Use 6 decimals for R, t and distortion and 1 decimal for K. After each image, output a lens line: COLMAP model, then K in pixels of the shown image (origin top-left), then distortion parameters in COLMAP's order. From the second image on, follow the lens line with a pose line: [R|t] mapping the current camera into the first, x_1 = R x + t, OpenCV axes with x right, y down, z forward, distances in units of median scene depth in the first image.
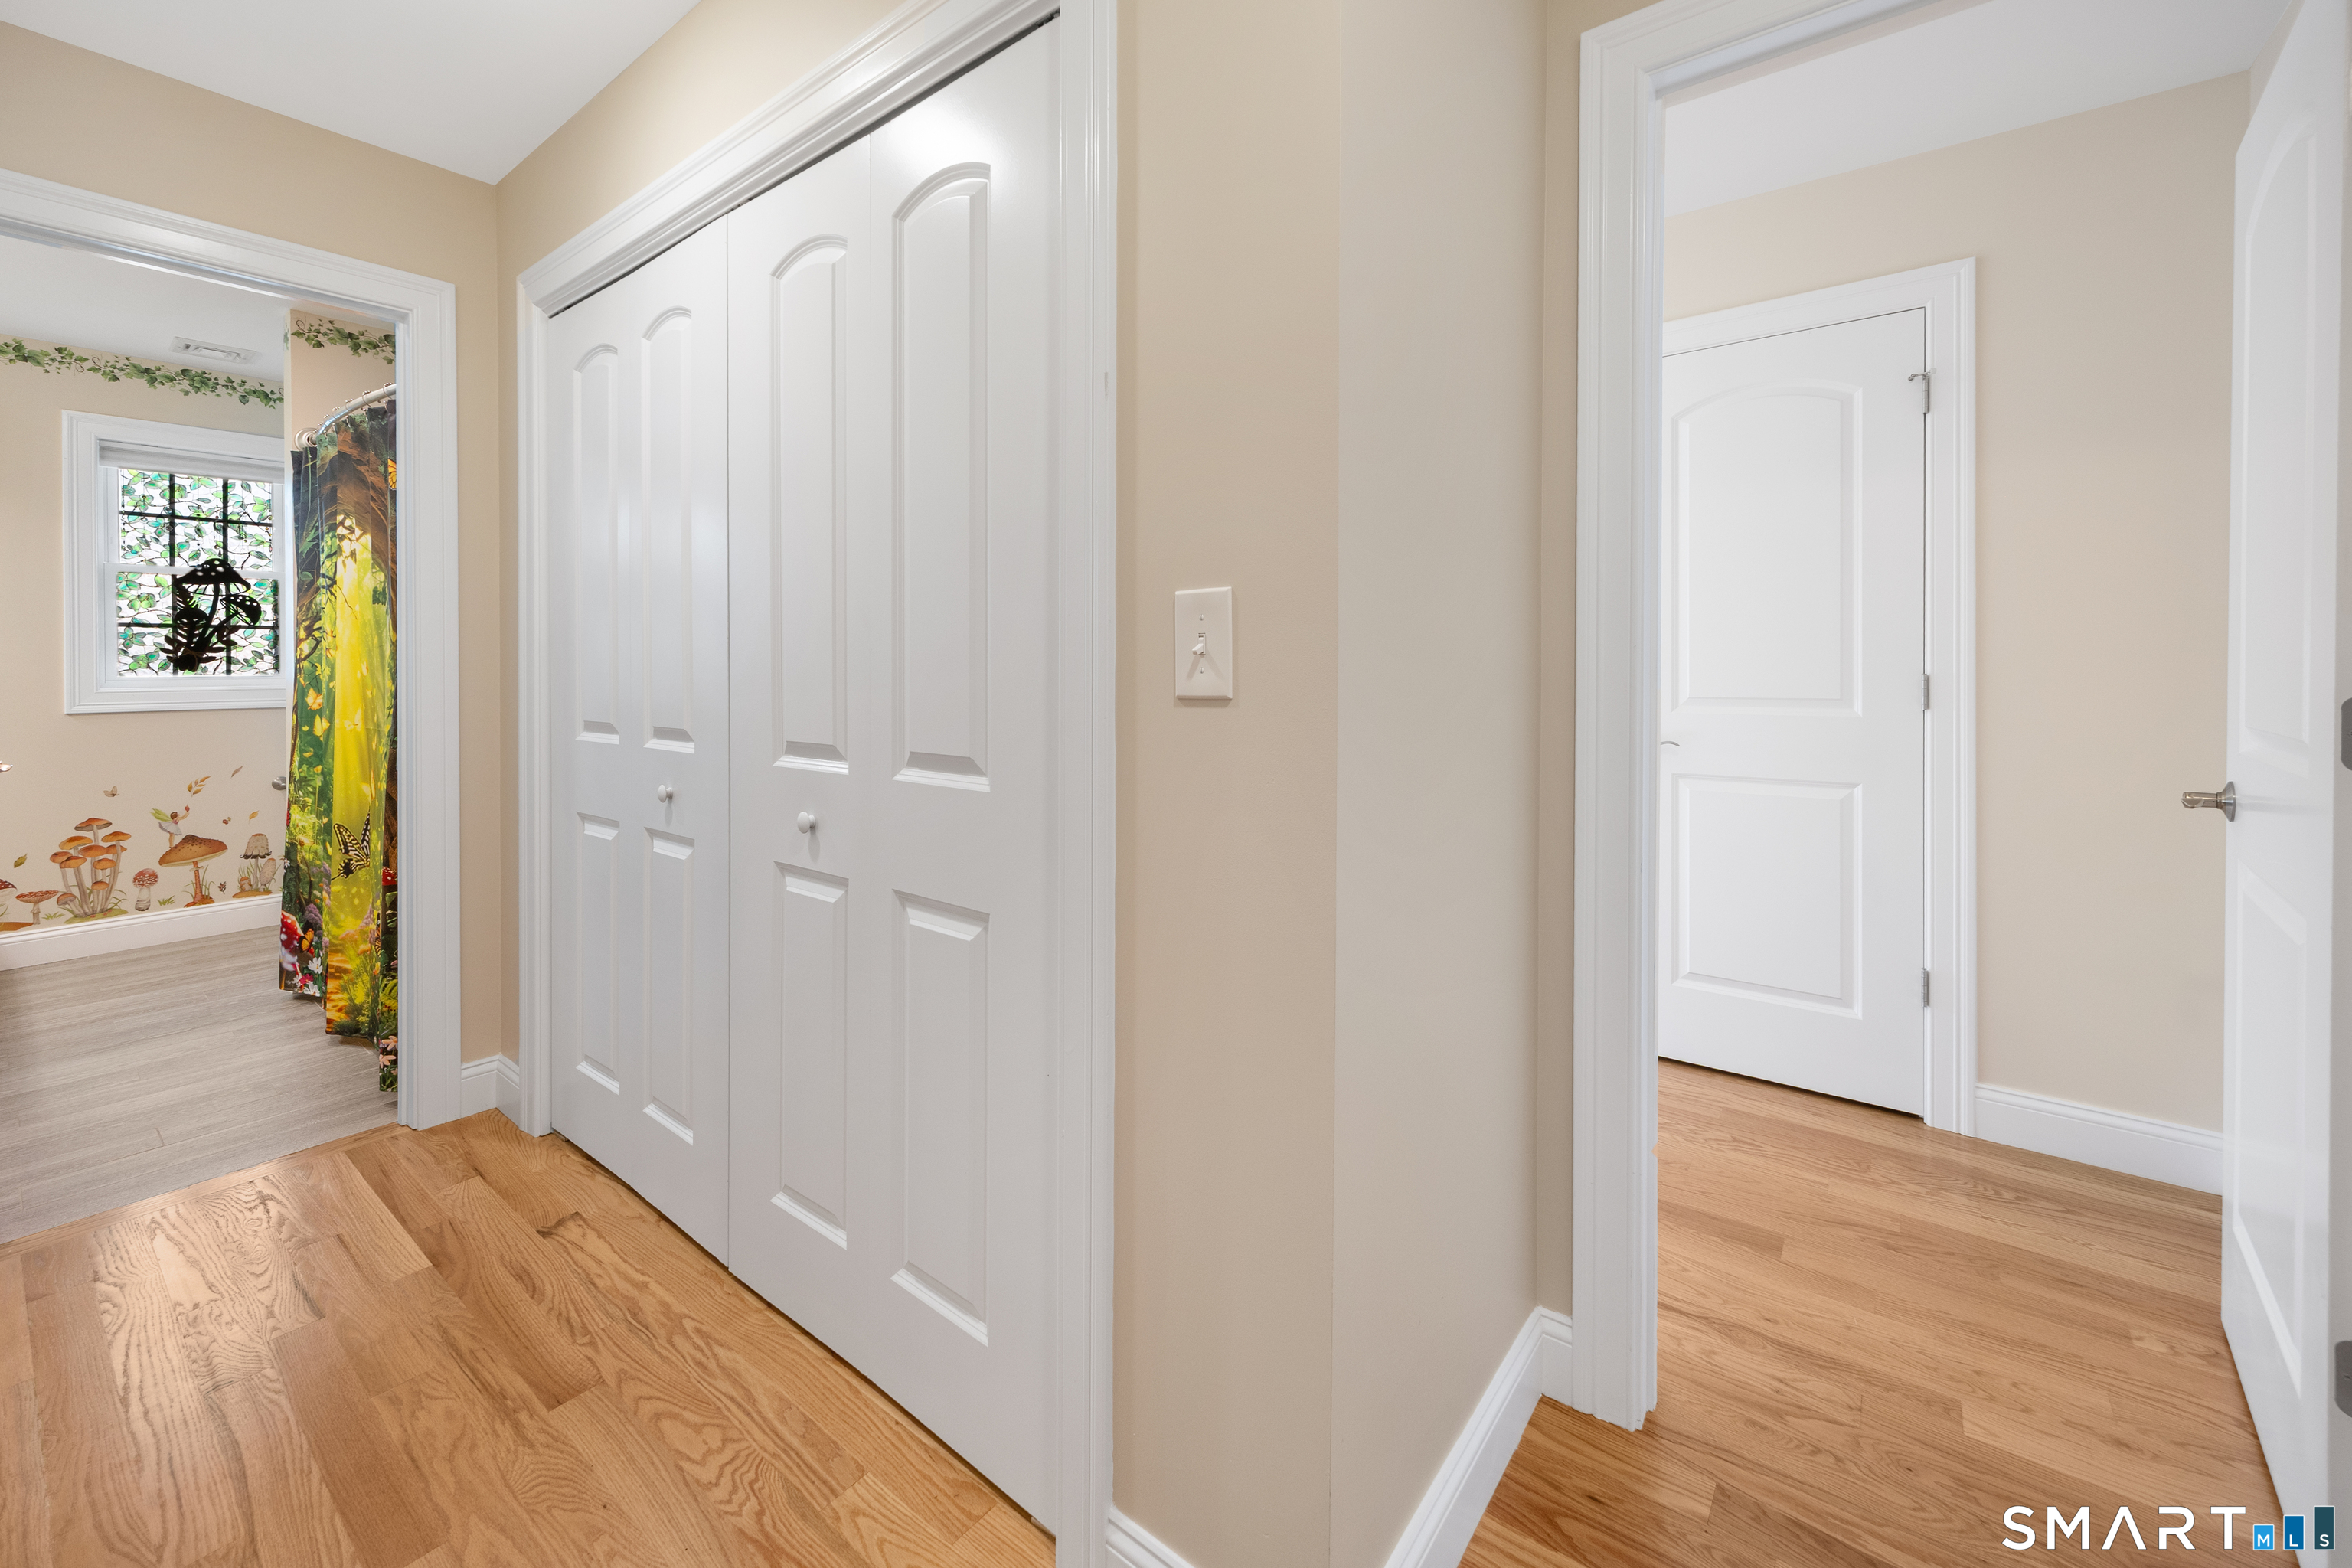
lens RADIAL K [[953.0, 0, 1179.3], [0, 953.0, 676.5], [0, 0, 1]] dist [0.000427, 0.000237]
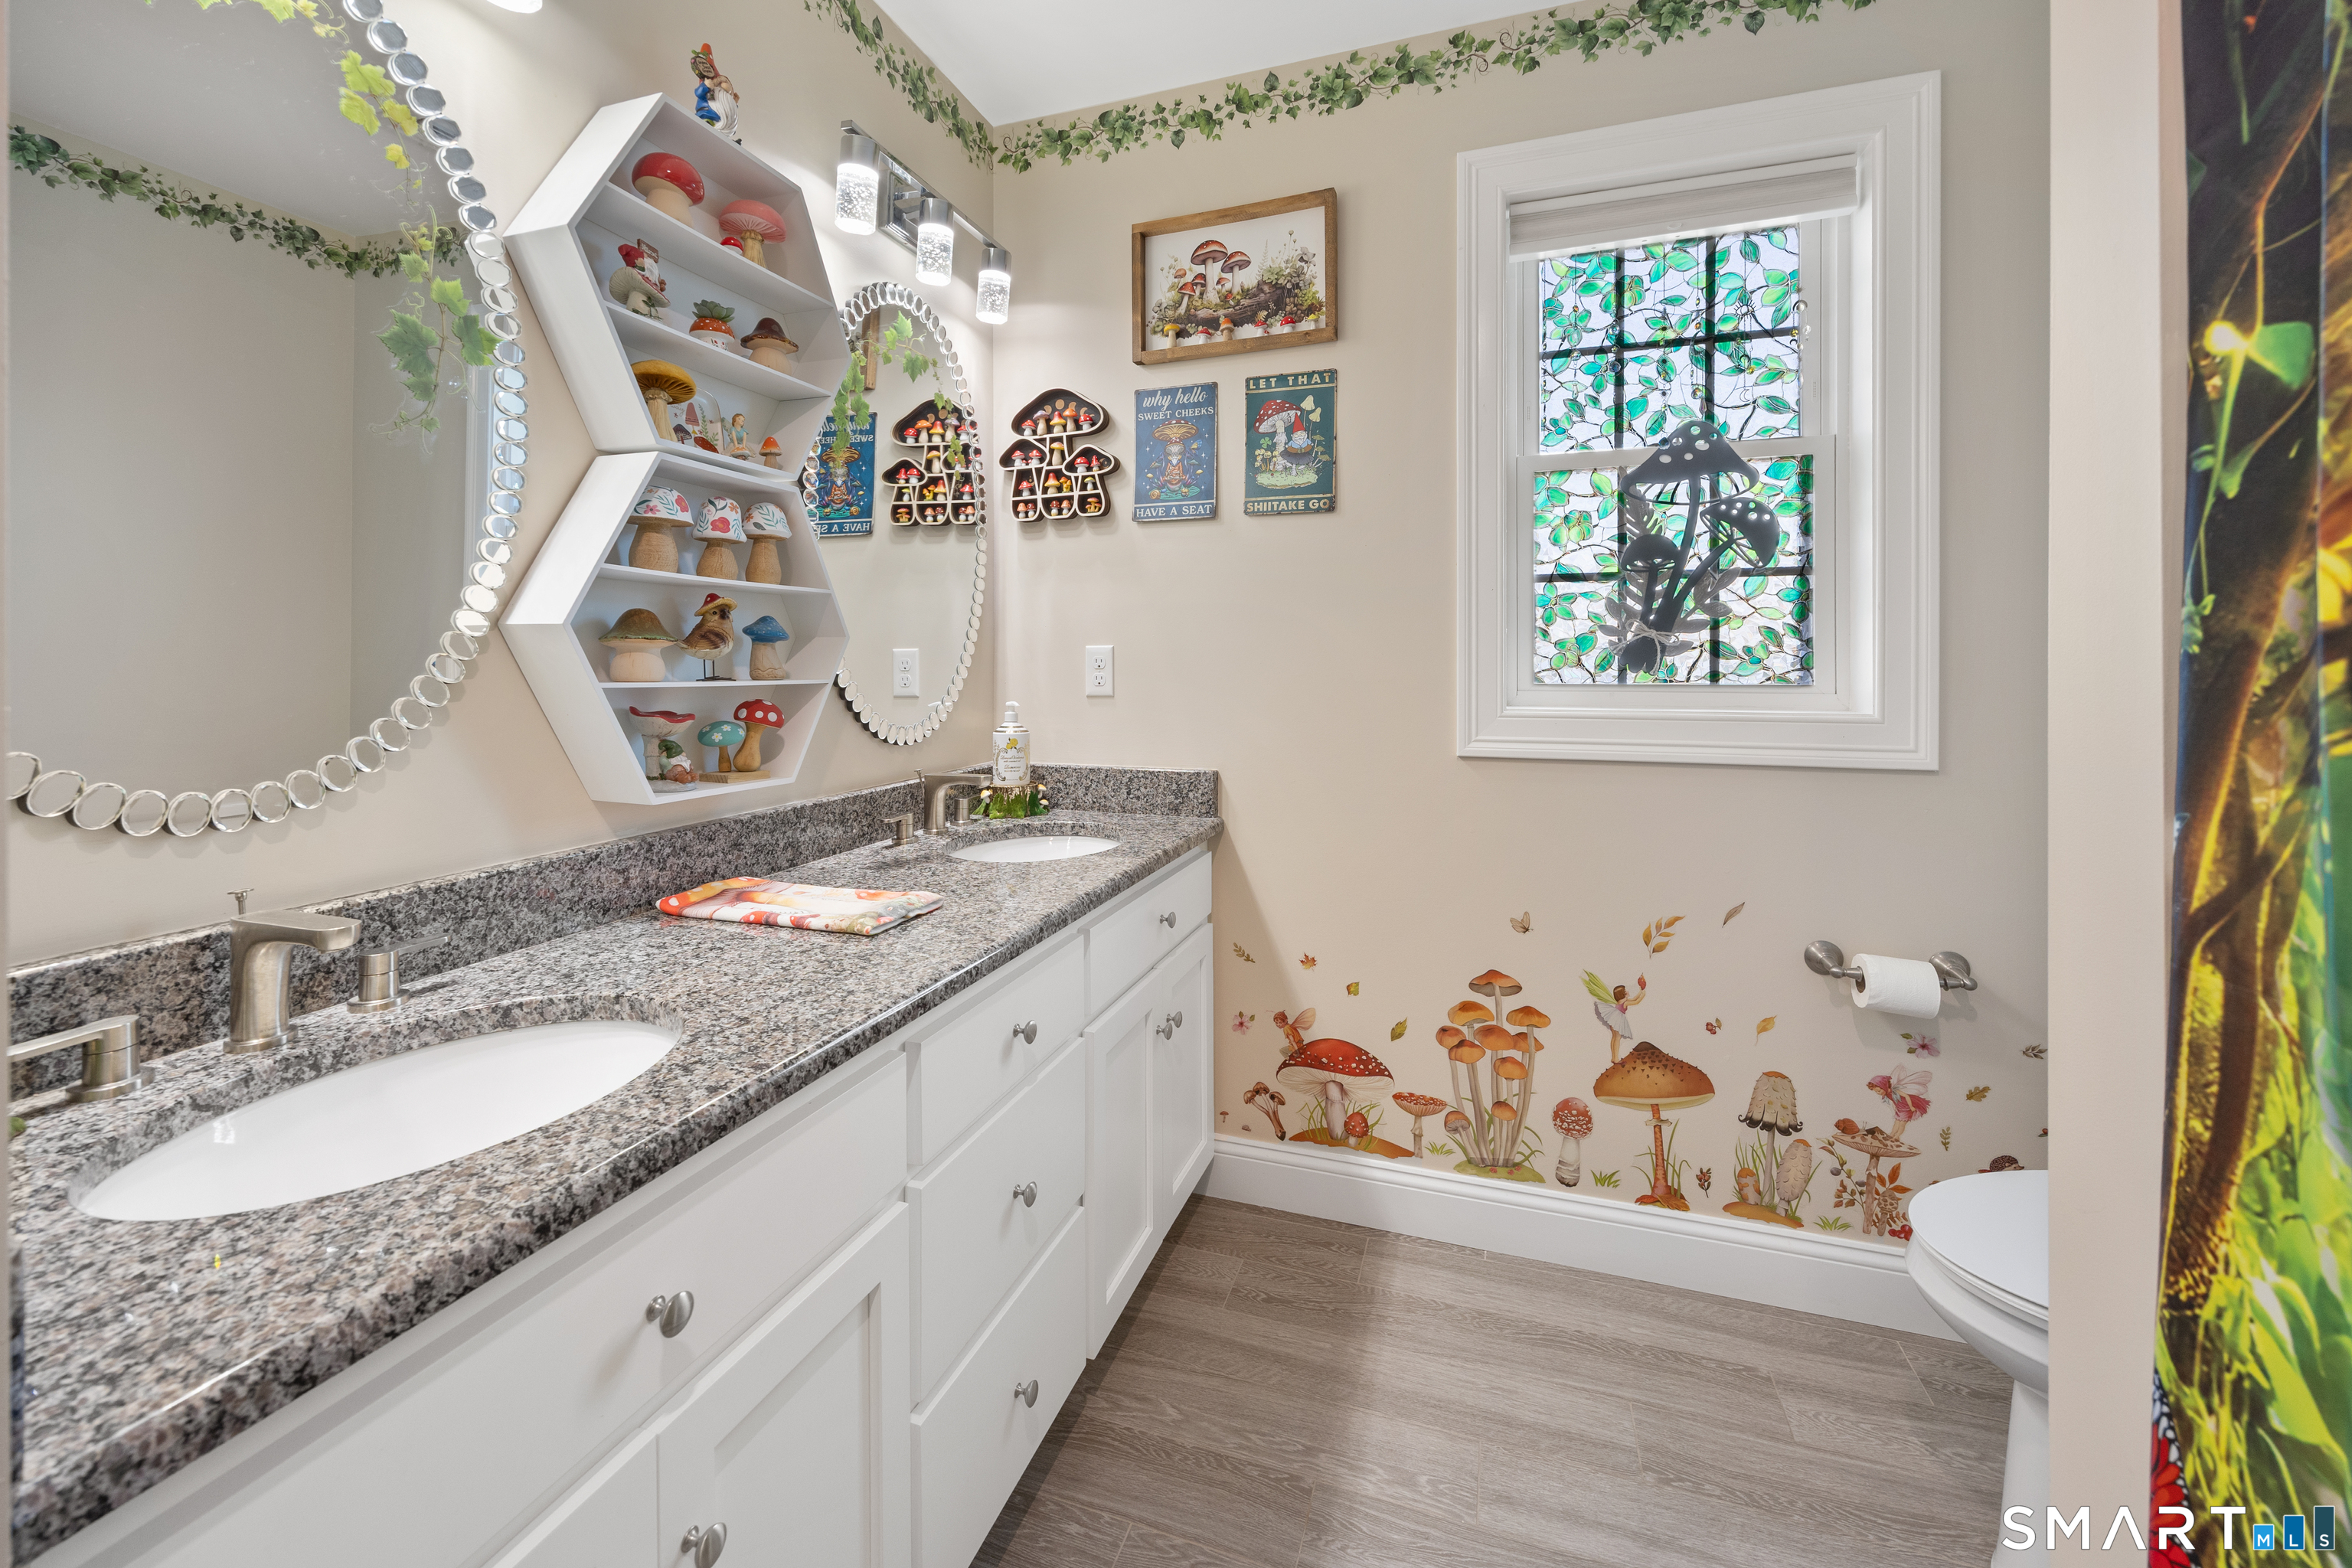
lens RADIAL K [[929.7, 0, 1175.7], [0, 929.7, 650.8], [0, 0, 1]] dist [0.014222, -0.013661]
pose [[0.322754, -0.002677, -0.946479, -0.690983], [-0.009614, 0.999935, -0.006106, -0.011710], [0.946434, 0.011071, 0.322708, 0.645123]]
